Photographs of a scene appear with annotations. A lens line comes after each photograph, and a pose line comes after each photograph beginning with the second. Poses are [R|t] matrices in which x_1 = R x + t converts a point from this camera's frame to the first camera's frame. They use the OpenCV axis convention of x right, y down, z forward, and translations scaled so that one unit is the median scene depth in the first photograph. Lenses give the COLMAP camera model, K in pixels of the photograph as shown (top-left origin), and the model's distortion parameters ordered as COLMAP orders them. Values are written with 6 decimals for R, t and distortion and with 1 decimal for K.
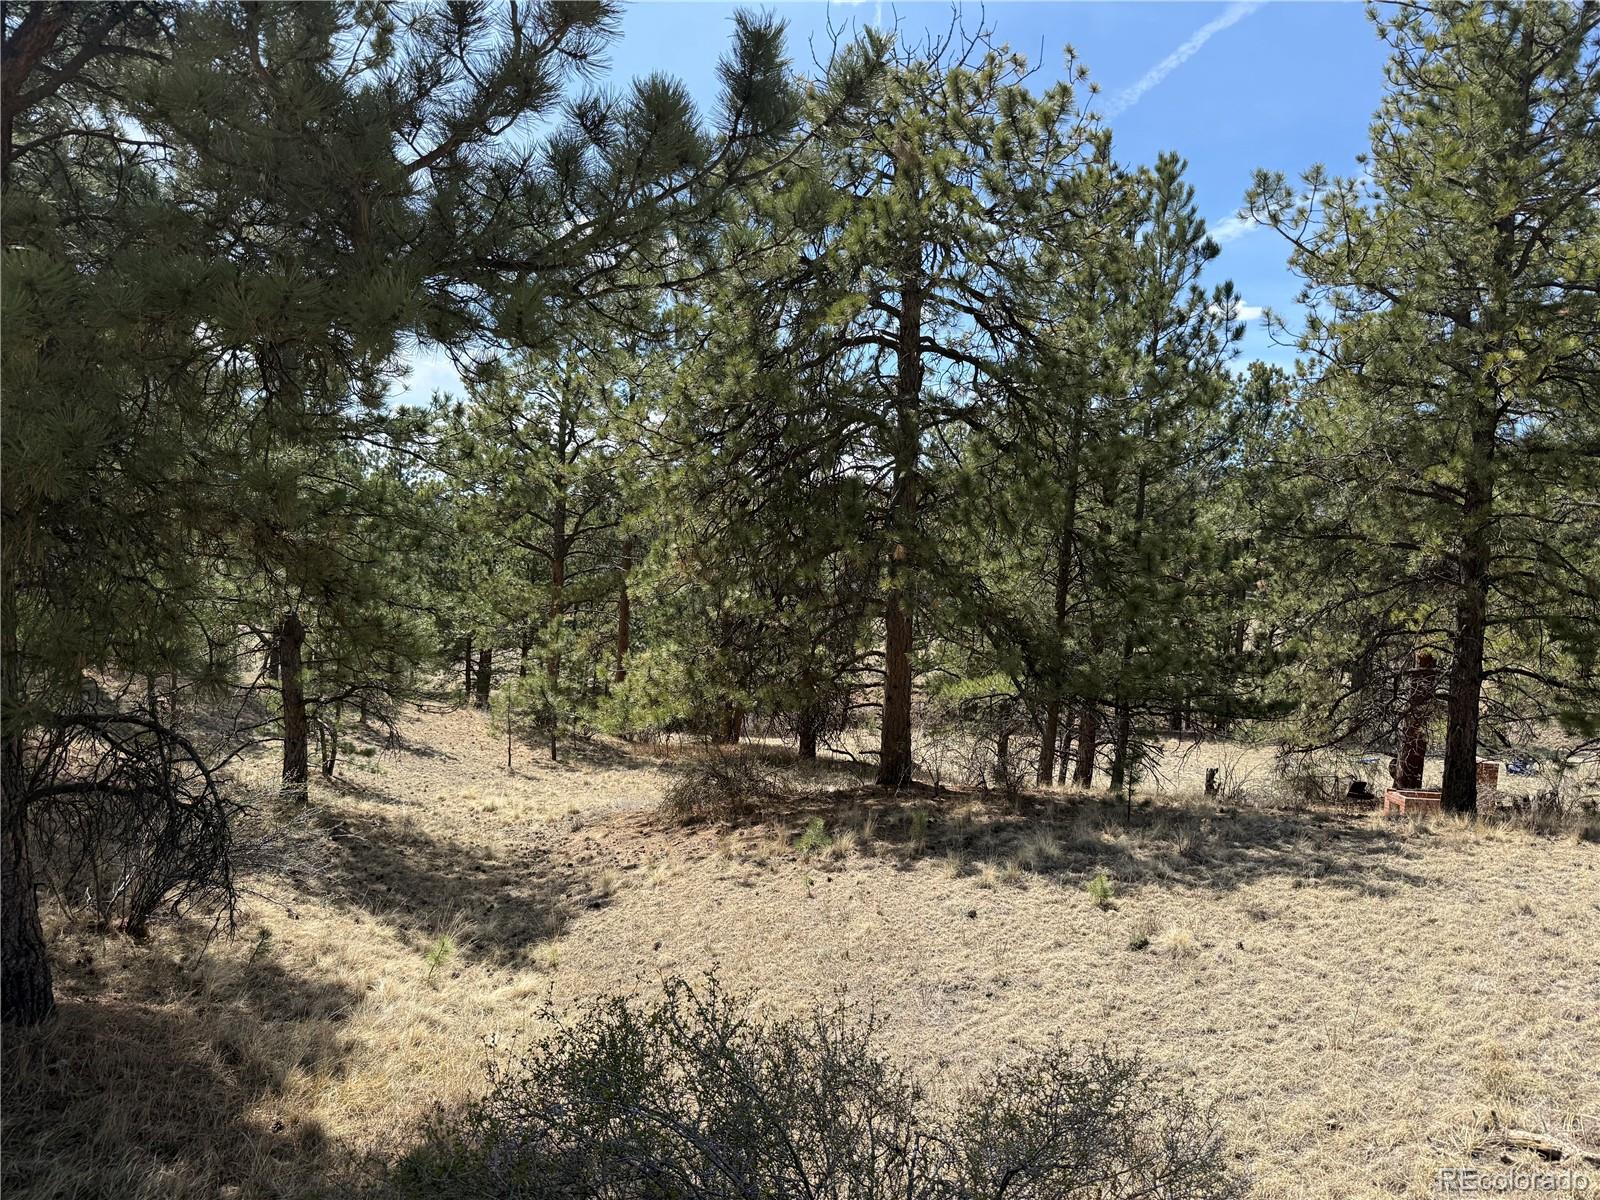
lens RADIAL K [[1121.8, 0, 798.8], [0, 1121.8, 611.4], [0, 0, 1]] dist [0.046816, -0.065366]
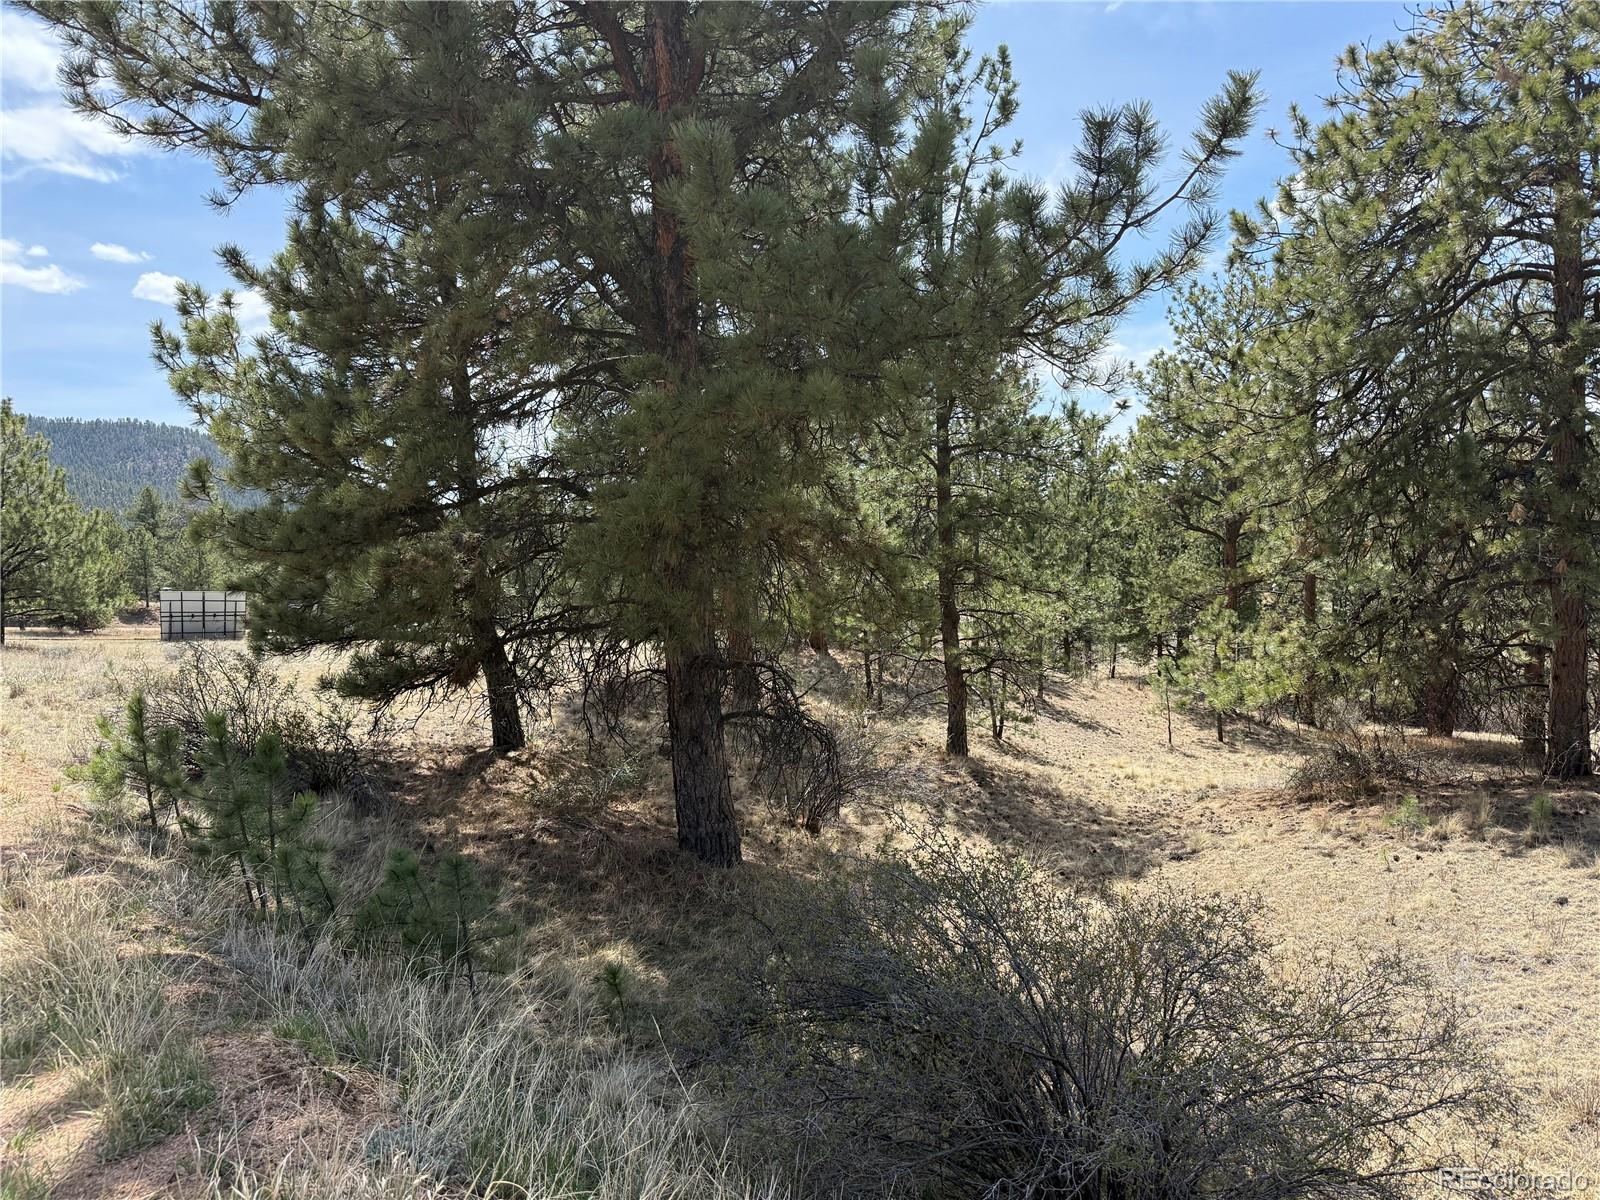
lens RADIAL K [[1121.8, 0, 796.6], [0, 1121.8, 608.2], [0, 0, 1]] dist [0.046816, -0.065366]
pose [[0.811643, -0.022921, -0.583704, 0.121159], [0.027275, 0.999627, -0.001328, 0.008752], [0.583517, -0.014843, 0.811966, -0.072248]]
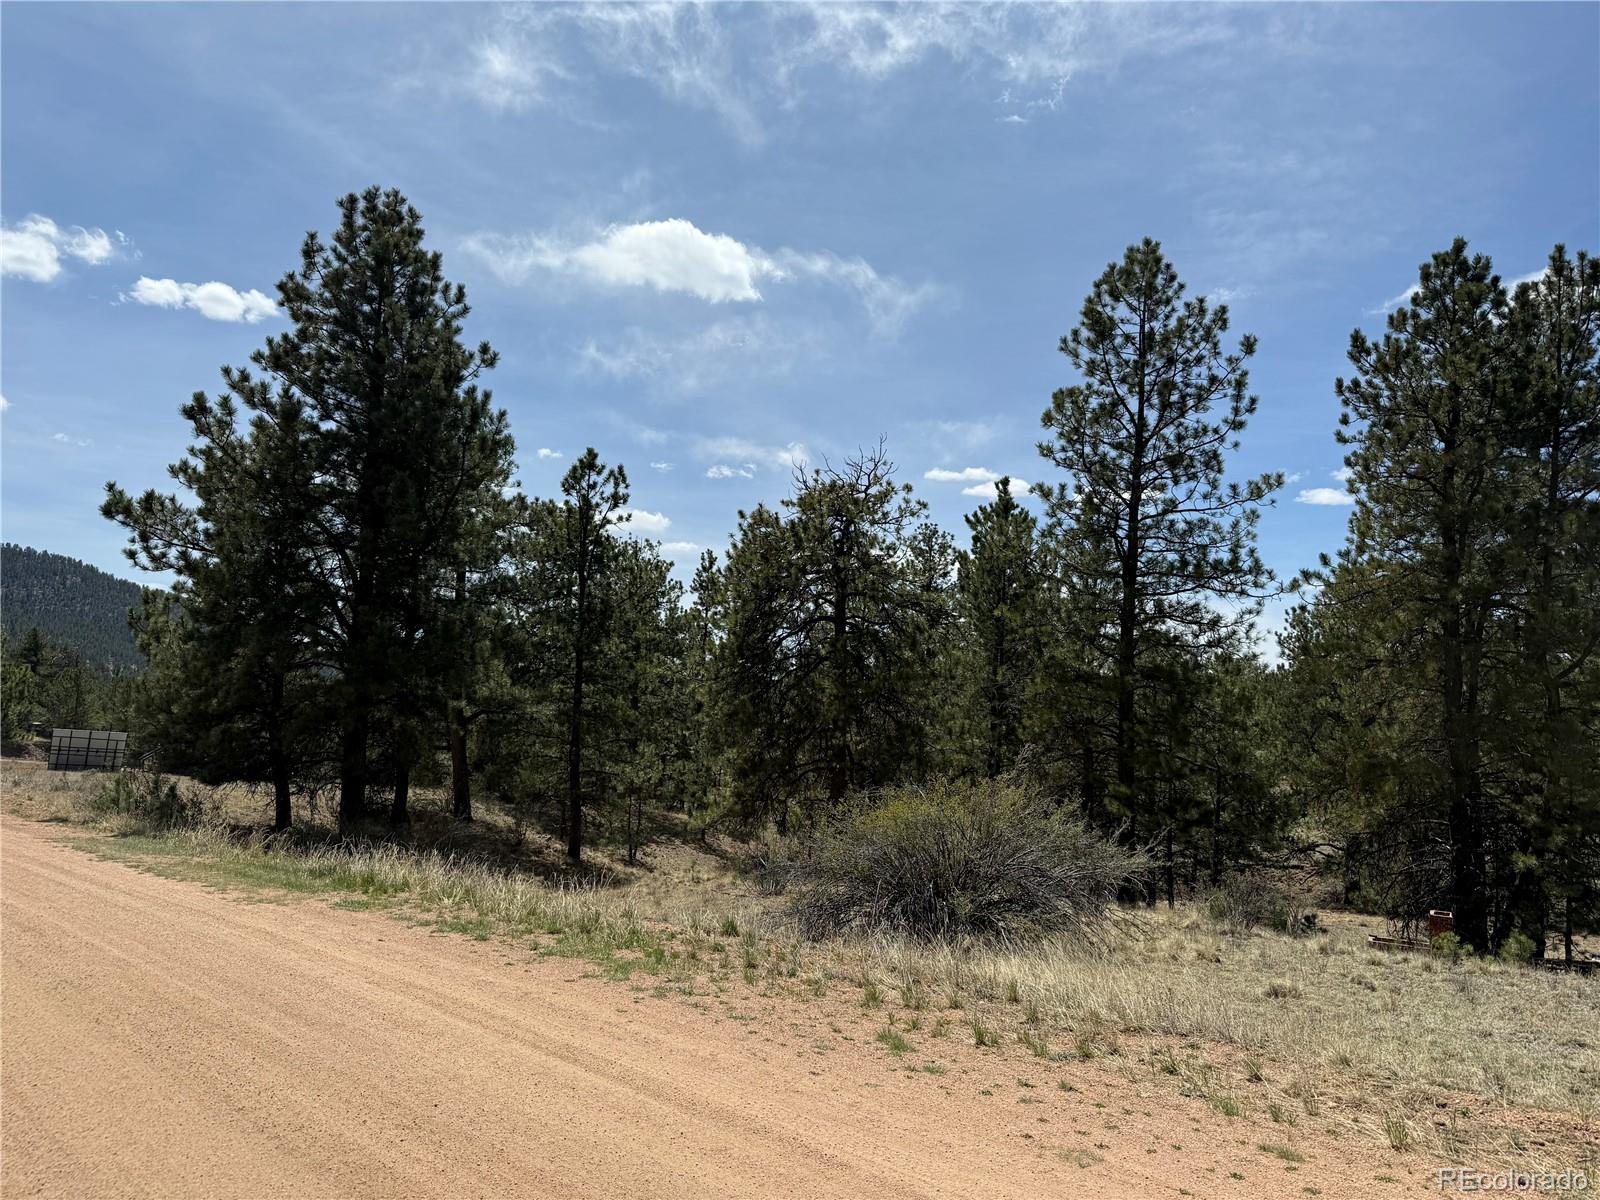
lens RADIAL K [[1121.8, 0, 798.5], [0, 1121.8, 586.5], [0, 0, 1]] dist [0.046816, -0.065366]
pose [[0.863802, -0.063318, -0.499837, 0.984342], [-0.027075, 0.984805, -0.171542, 0.023927], [0.503104, 0.161711, 0.848962, -0.621447]]
